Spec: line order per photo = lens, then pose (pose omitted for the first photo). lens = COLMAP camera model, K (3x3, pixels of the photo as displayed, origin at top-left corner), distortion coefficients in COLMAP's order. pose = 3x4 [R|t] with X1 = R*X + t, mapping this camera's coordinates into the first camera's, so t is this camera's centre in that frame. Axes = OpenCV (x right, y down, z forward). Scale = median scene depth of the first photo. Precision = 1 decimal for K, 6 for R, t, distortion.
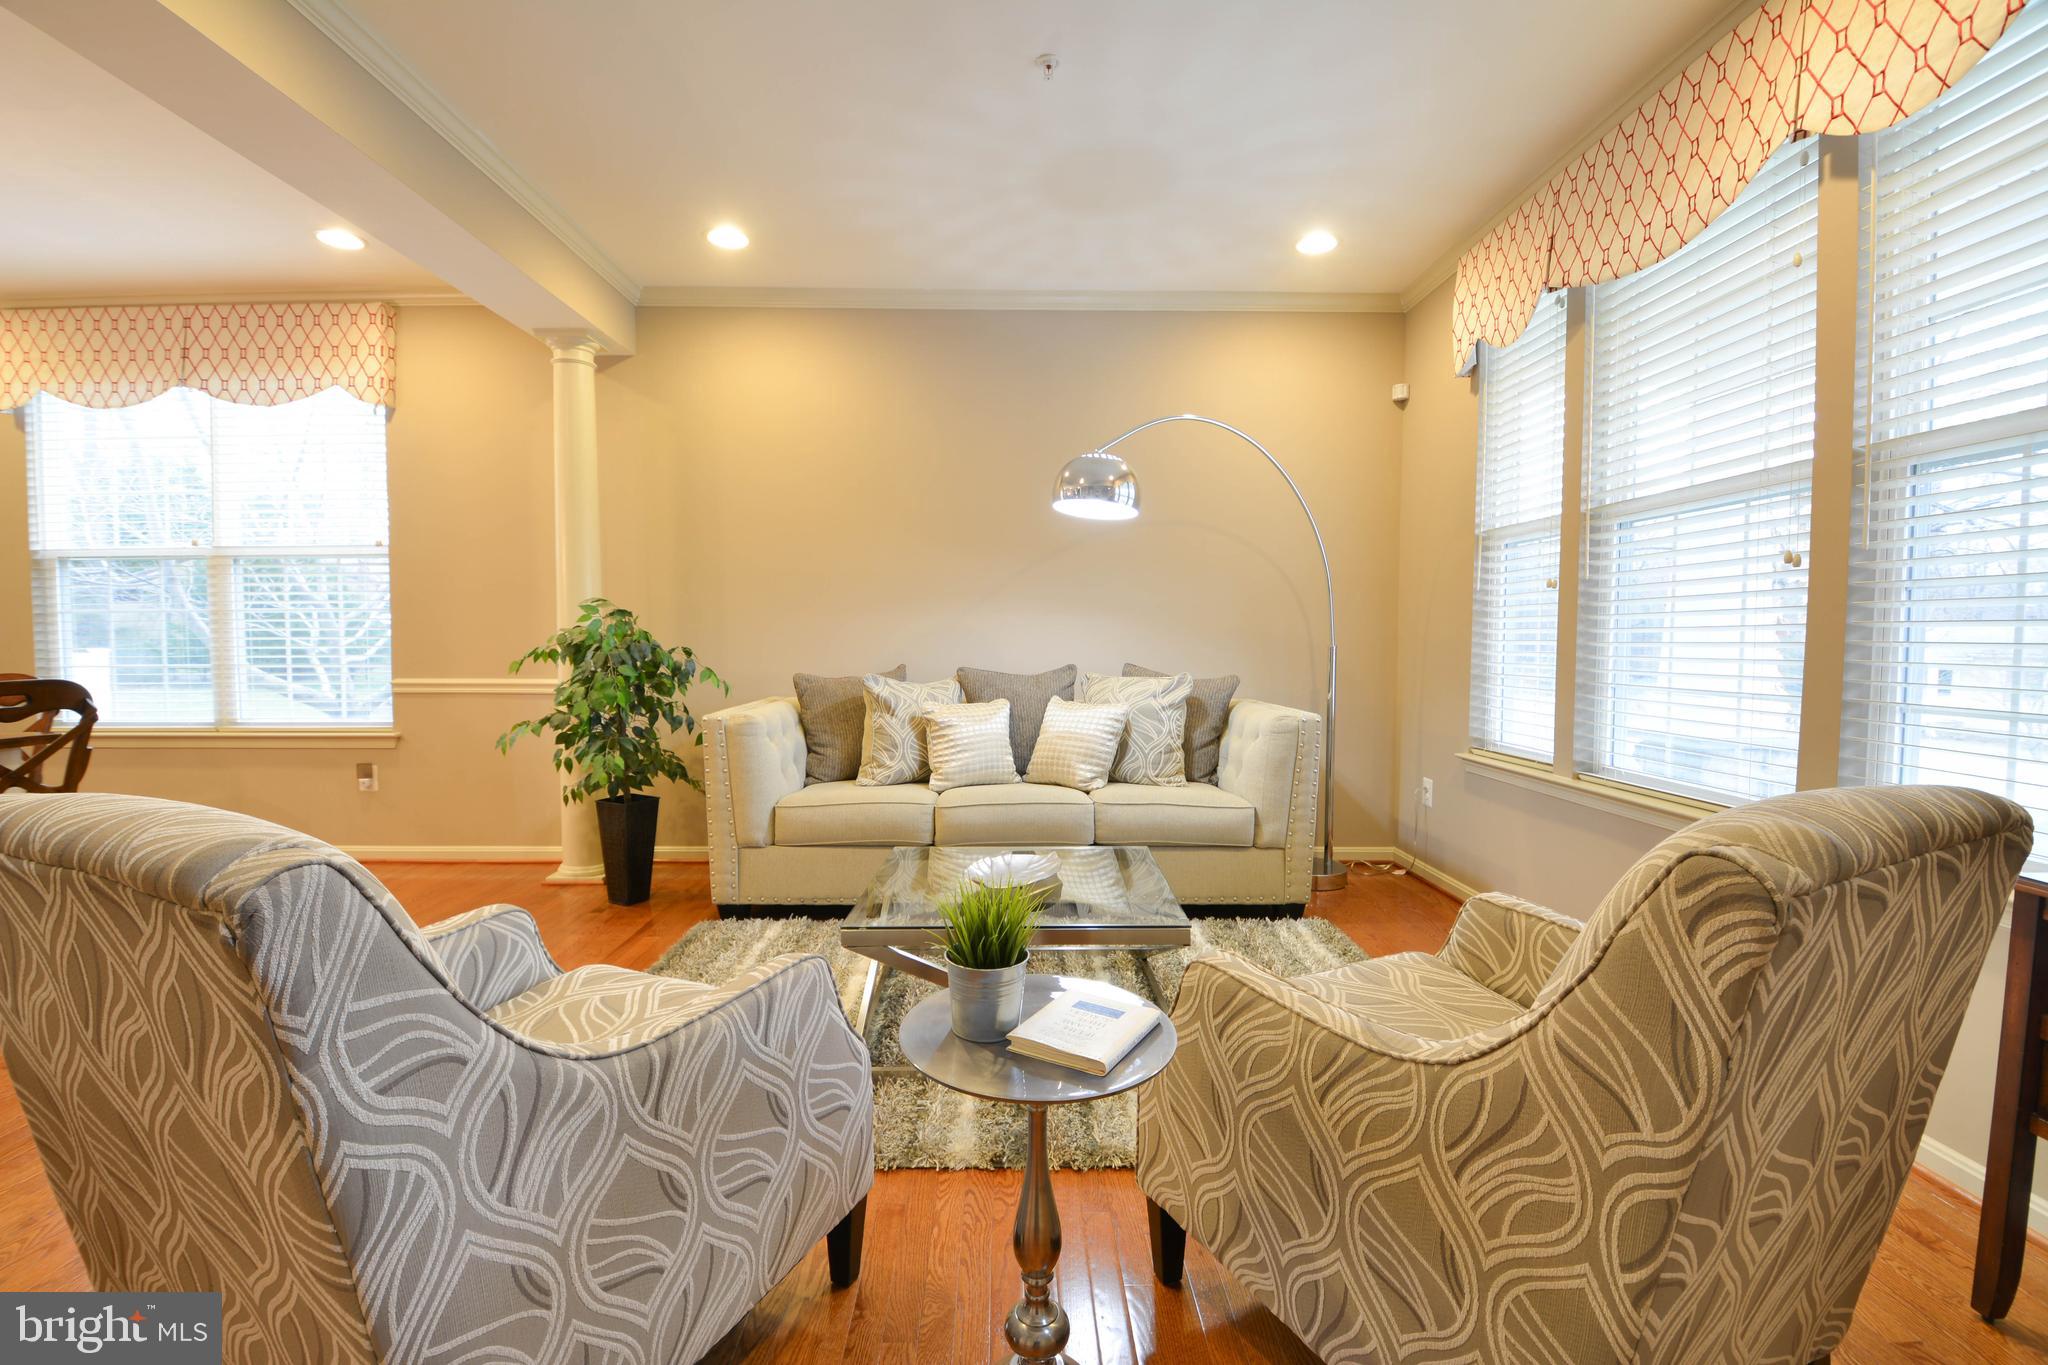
lens RADIAL K [[895.8, 0, 1011.7], [0, 895.8, 678.3], [0, 0, 1]] dist [0.001716, -0.019991]
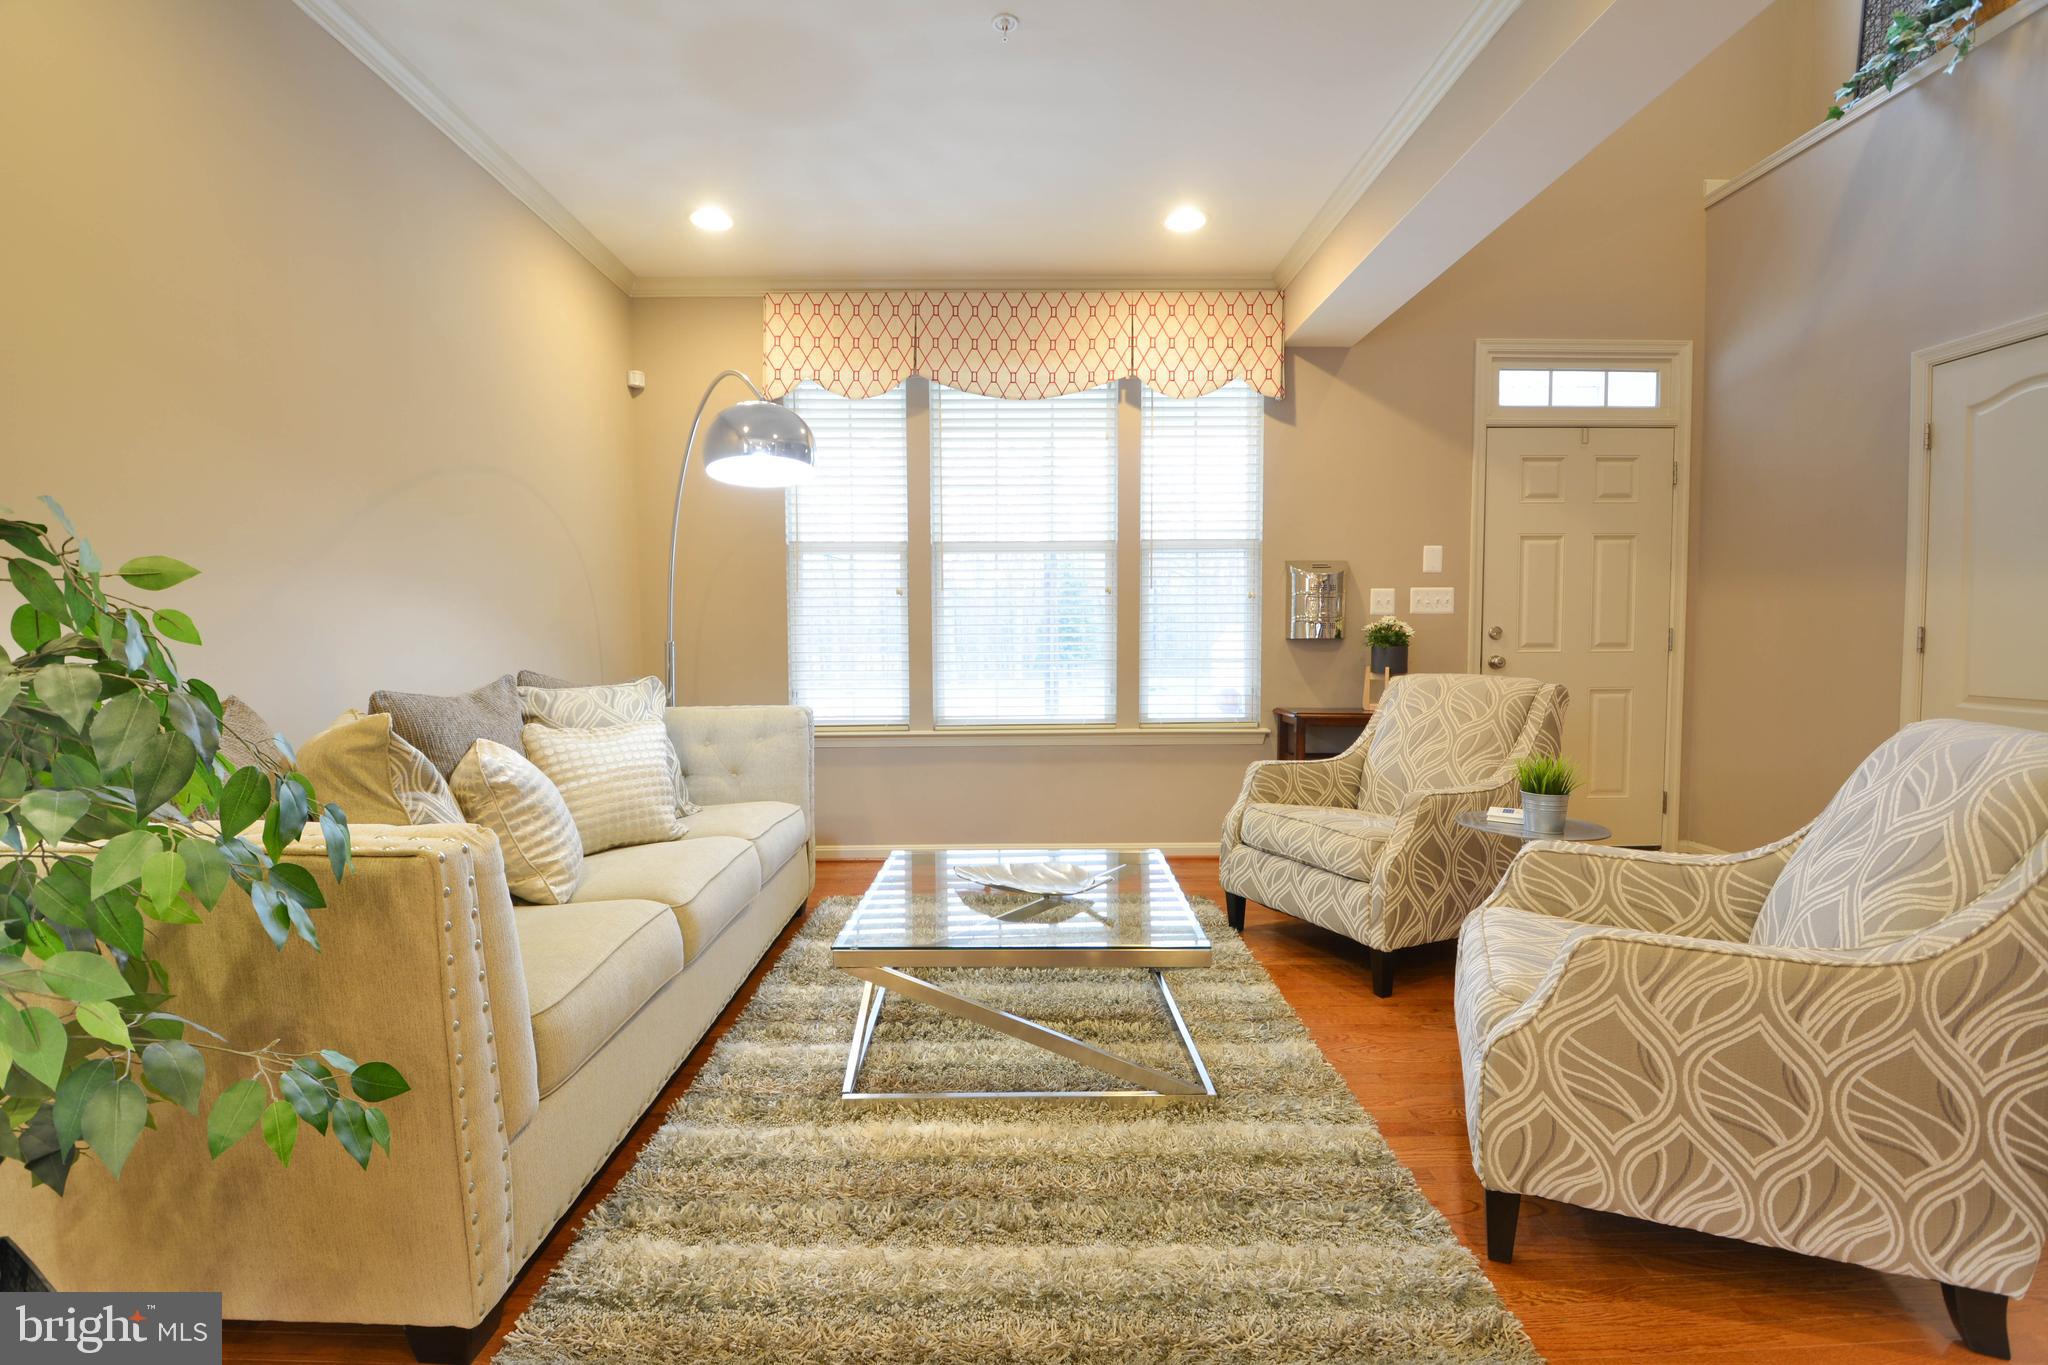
lens RADIAL K [[906.6, 0, 1010.8], [0, 906.6, 680.6], [0, 0, 1]] dist [0.022074, -0.023661]
pose [[0.008408, -0.056142, 0.998387, -0.653688], [0.051102, 0.997142, 0.055642, -0.033463], [-0.998658, 0.050552, 0.011253, 0.695193]]
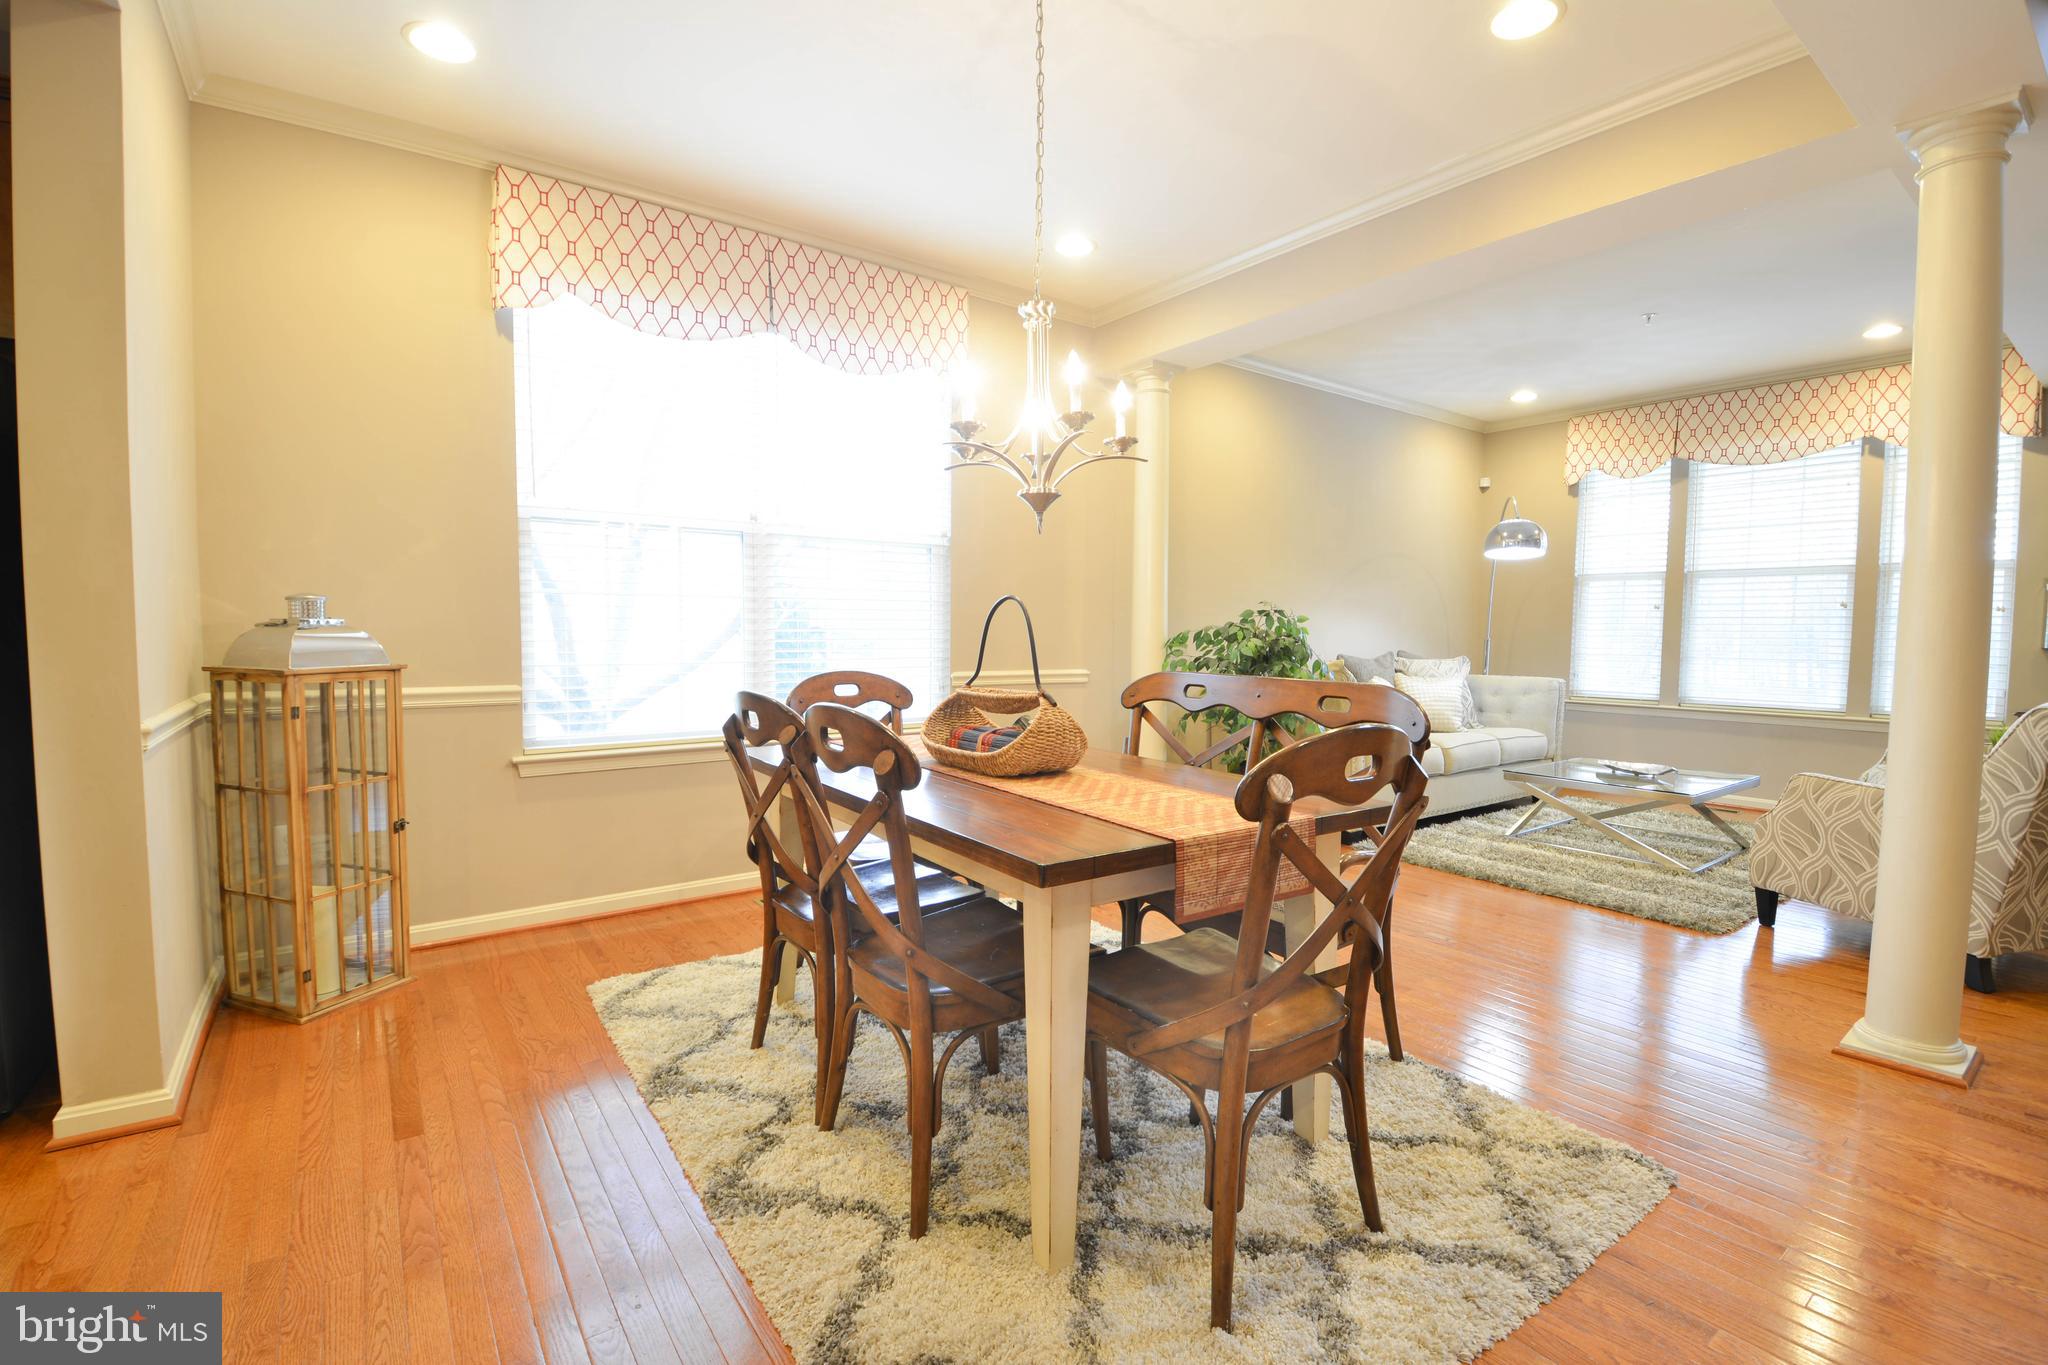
lens RADIAL K [[903.2, 0, 1021.1], [0, 903.2, 684.6], [0, 0, 1]] dist [0.002249, -0.019709]
pose [[0.817156, -0.030254, 0.575622, -1.399846], [0.019836, 0.999506, 0.024373, -0.010887], [-0.576075, -0.008498, 0.817353, 0.165535]]
